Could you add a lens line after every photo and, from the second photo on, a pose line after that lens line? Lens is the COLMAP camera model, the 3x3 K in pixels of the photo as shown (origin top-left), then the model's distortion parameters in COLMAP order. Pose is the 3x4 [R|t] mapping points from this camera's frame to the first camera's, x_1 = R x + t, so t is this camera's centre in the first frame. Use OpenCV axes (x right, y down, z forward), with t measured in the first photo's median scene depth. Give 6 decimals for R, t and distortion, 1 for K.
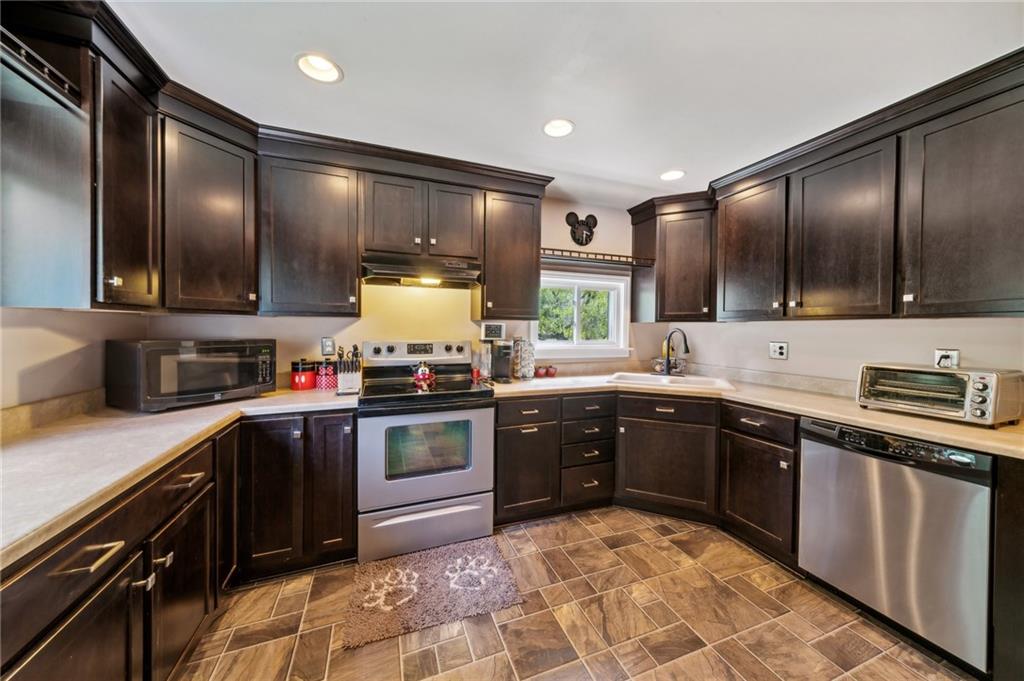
lens RADIAL K [[355.6, 0, 511.0], [0, 355.6, 332.7], [0, 0, 1]] dist [-0.005072, 0.000281]
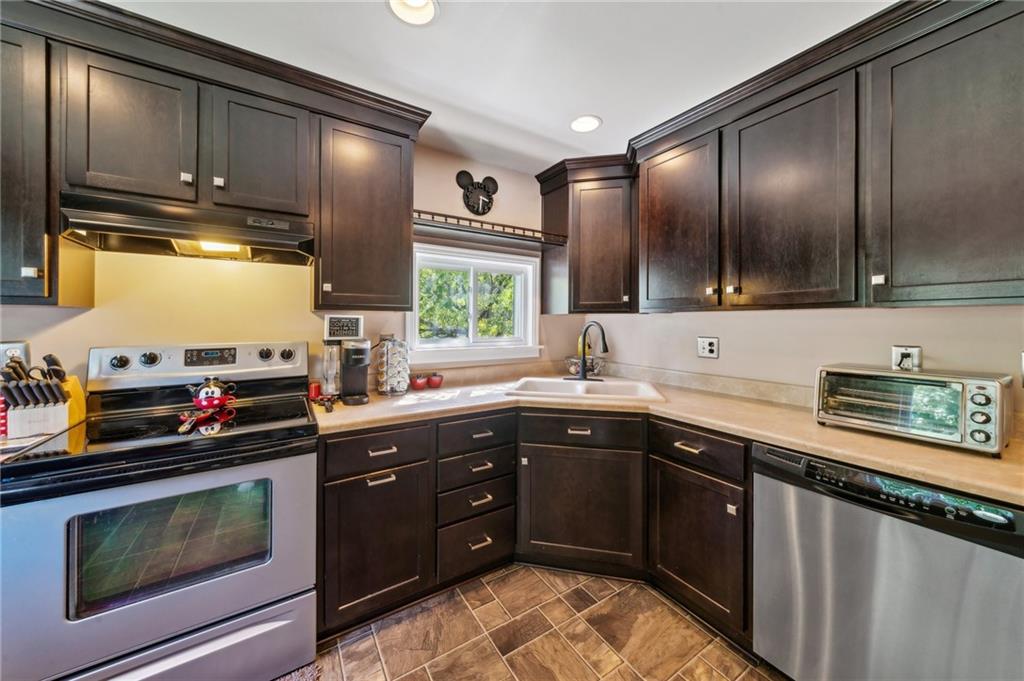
lens RADIAL K [[355.6, 0, 512.5], [0, 355.6, 321.3], [0, 0, 1]] dist [-0.005072, 0.000281]
pose [[0.978423, -0.005705, 0.206534, 0.148495], [0.008232, 0.999901, -0.011382, -0.005813], [-0.206448, 0.012837, 0.978373, 0.305898]]
